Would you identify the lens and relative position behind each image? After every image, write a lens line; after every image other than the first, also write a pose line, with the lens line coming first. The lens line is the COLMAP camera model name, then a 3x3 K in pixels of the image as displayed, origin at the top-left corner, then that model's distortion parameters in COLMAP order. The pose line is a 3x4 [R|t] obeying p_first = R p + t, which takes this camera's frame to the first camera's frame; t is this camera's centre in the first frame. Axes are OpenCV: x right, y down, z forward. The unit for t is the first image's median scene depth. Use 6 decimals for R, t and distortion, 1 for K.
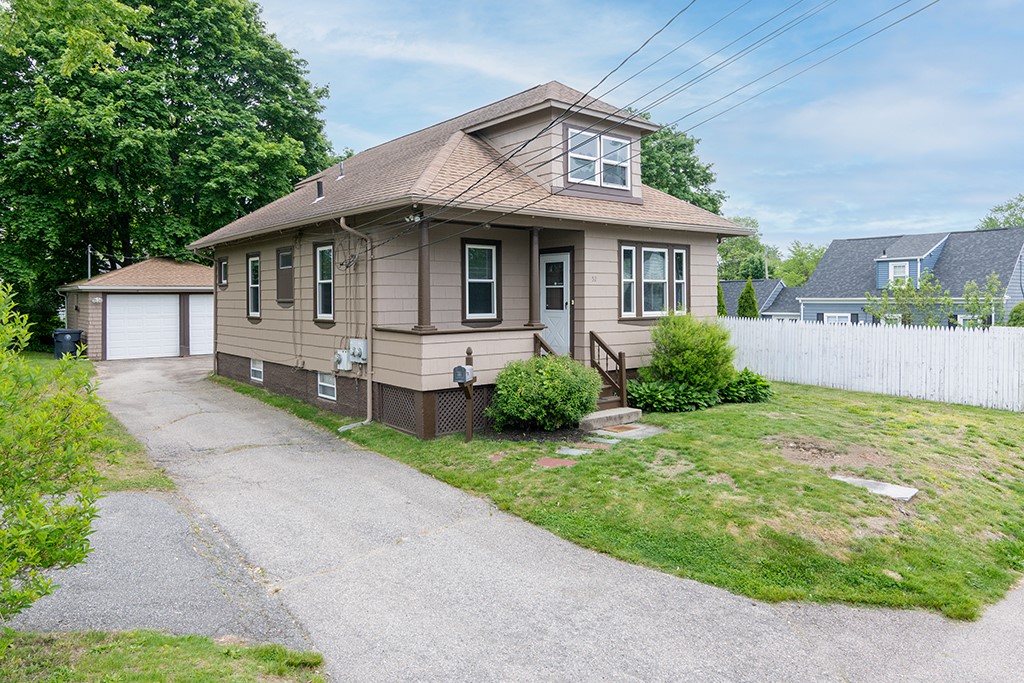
lens RADIAL K [[674.8, 0, 513.8], [0, 674.8, 285.2], [0, 0, 1]] dist [0.001545, 0.000435]
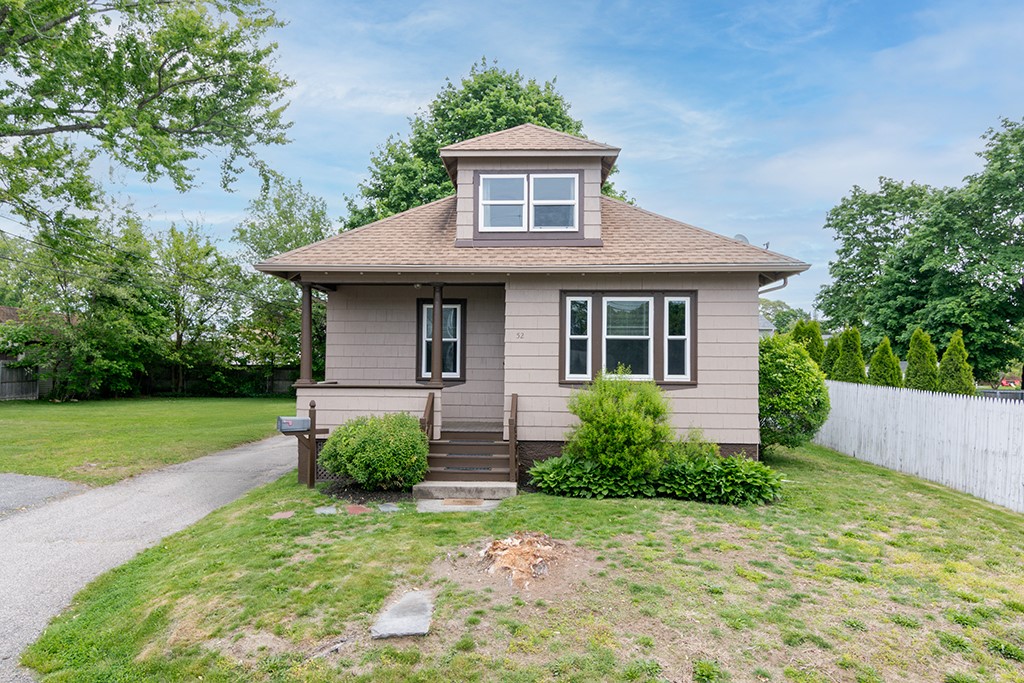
lens RADIAL K [[653.4, 0, 512.0], [0, 653.4, 341.5], [0, 0, 1]] dist [-0.004178, -0.001488]
pose [[0.743725, -0.011609, -0.668385, 0.667411], [0.001576, 0.999877, -0.015614, 0.011341], [0.668484, 0.010559, 0.743651, 0.337688]]
